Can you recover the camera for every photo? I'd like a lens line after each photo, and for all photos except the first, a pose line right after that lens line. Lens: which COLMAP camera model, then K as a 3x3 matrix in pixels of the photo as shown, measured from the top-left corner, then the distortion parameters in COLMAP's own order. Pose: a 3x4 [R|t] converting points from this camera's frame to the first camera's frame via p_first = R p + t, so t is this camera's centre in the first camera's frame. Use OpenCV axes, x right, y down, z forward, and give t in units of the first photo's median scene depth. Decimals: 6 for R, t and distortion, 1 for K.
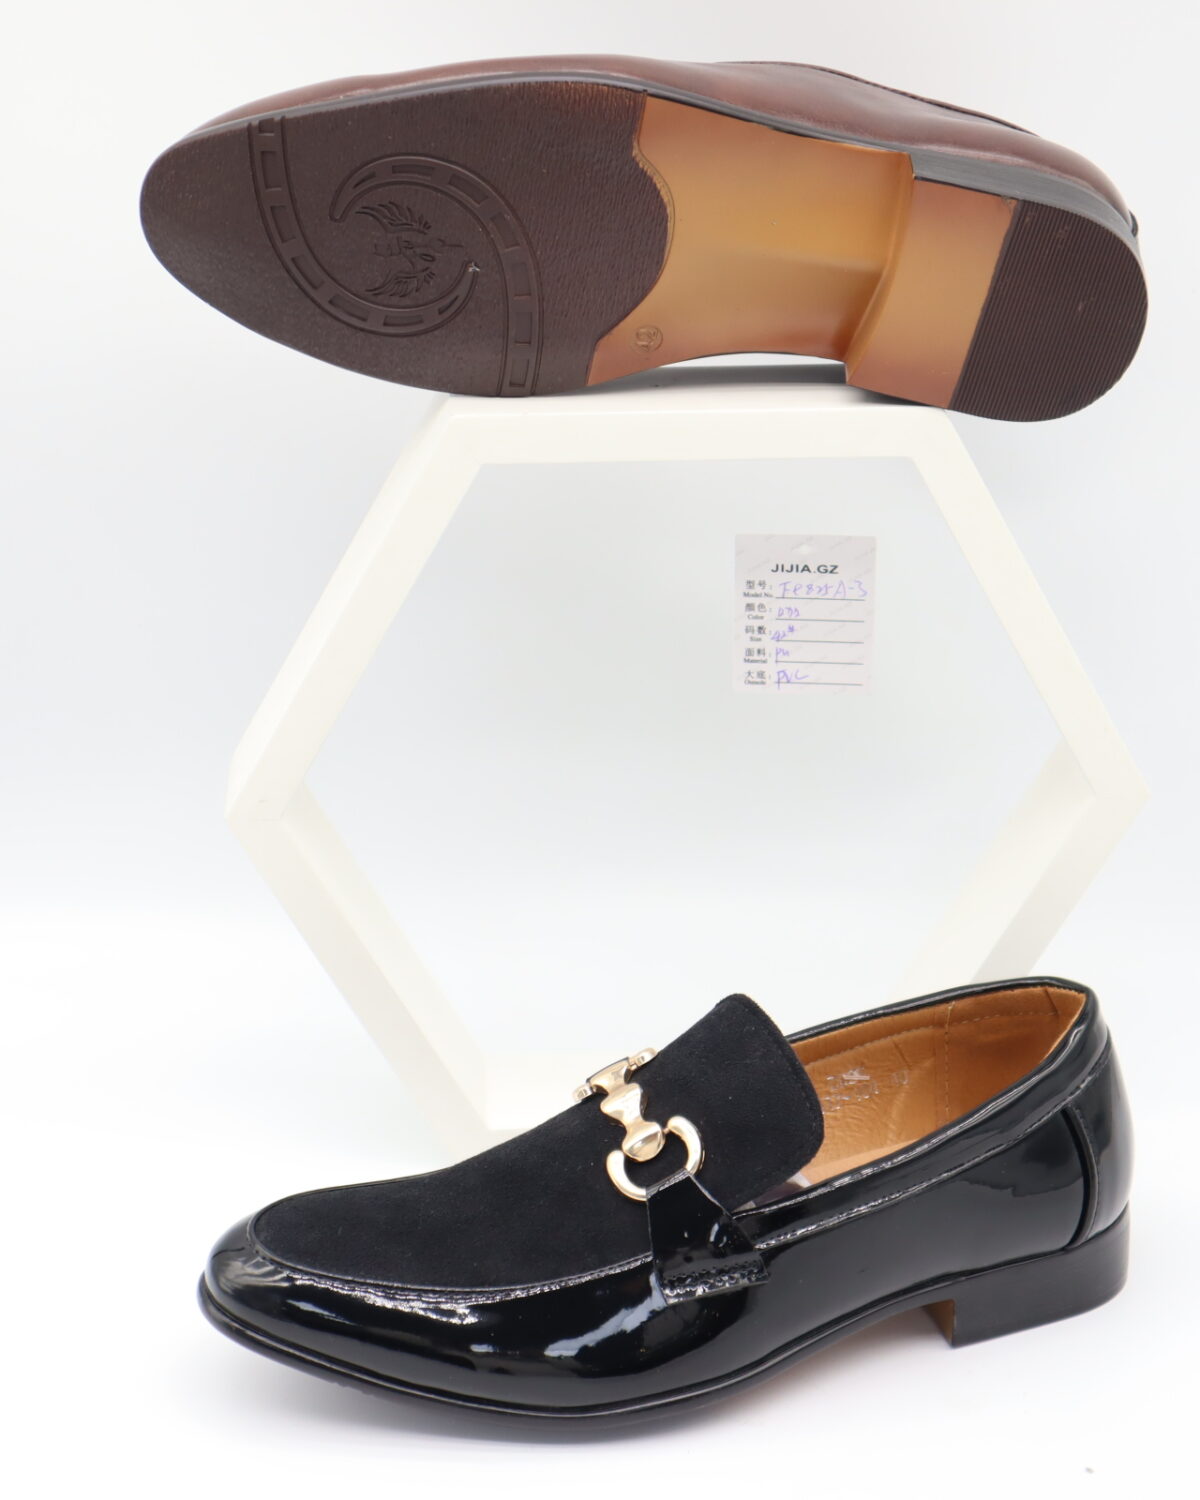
lens RADIAL K [[2775.6, 0, 600.0], [0, 2775.6, 750.0], [0, 0, 1]] dist [0.105953, -1.229354]
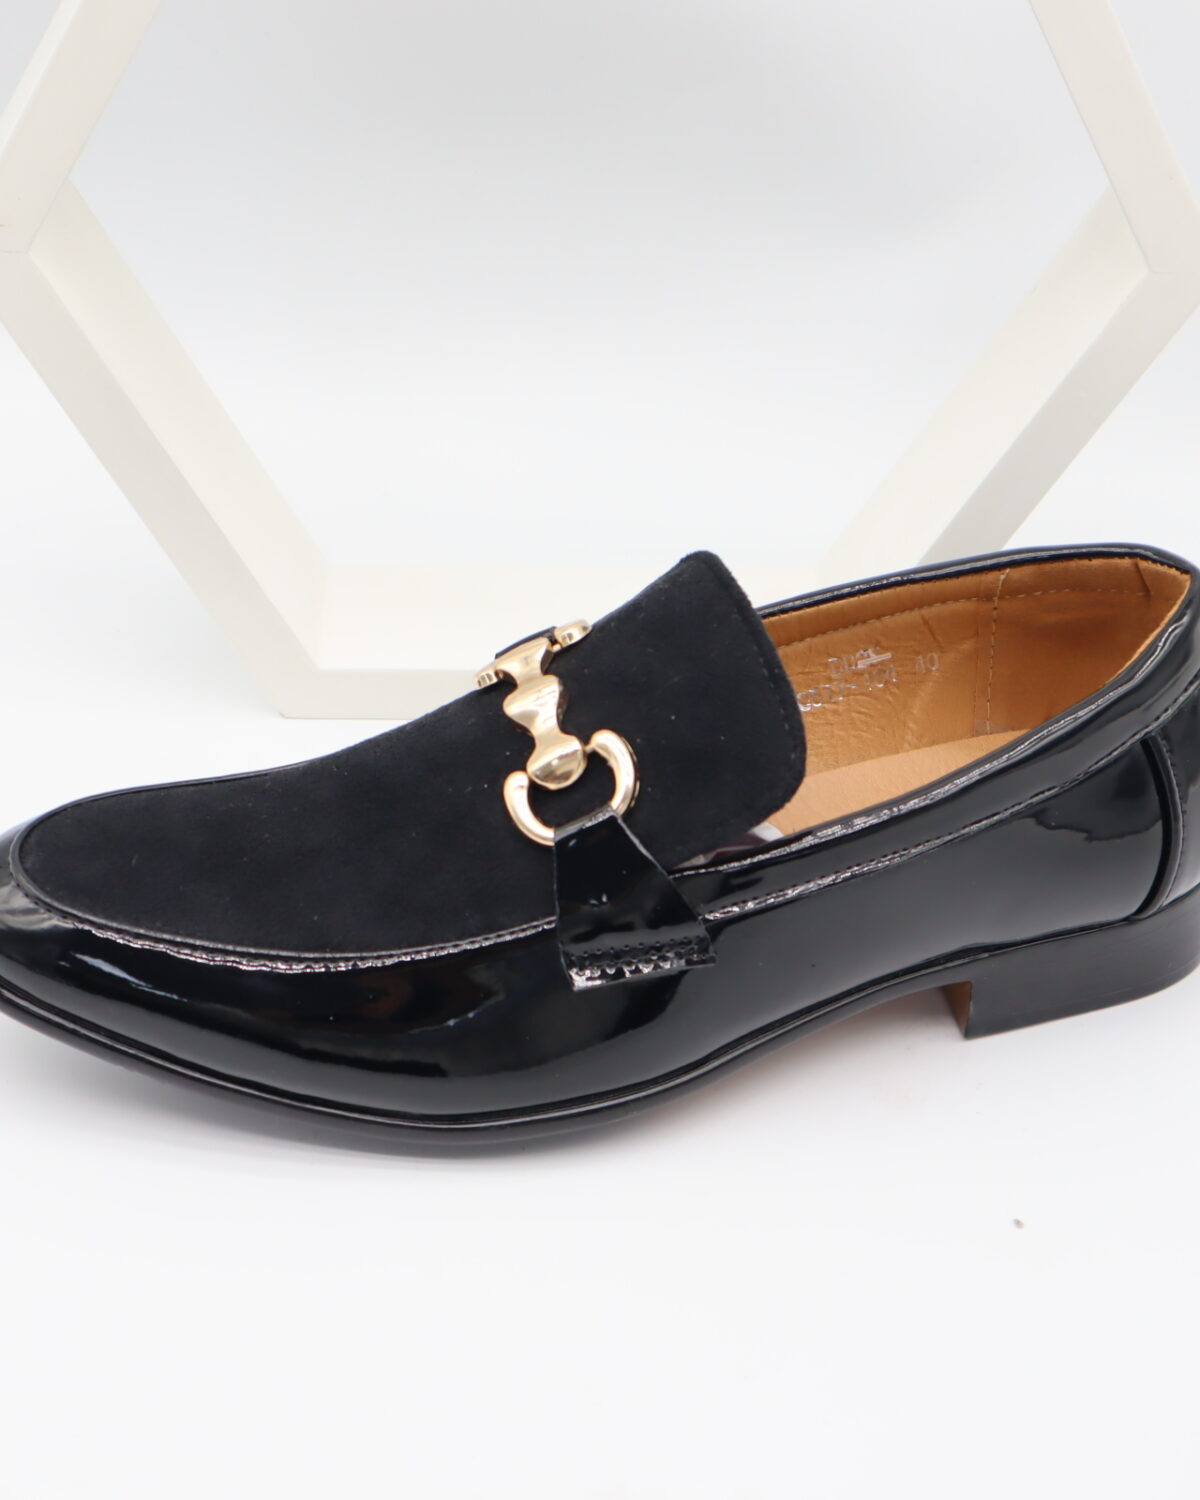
lens RADIAL K [[2775.6, 0, 600.0], [0, 2775.6, 750.0], [0, 0, 1]] dist [0.105953, -1.229354]
pose [[0.998106, 0.055500, -0.026539, 0.044273], [-0.047632, 0.970205, 0.237558, -0.033118], [0.038933, -0.235844, 0.971011, 0.289075]]
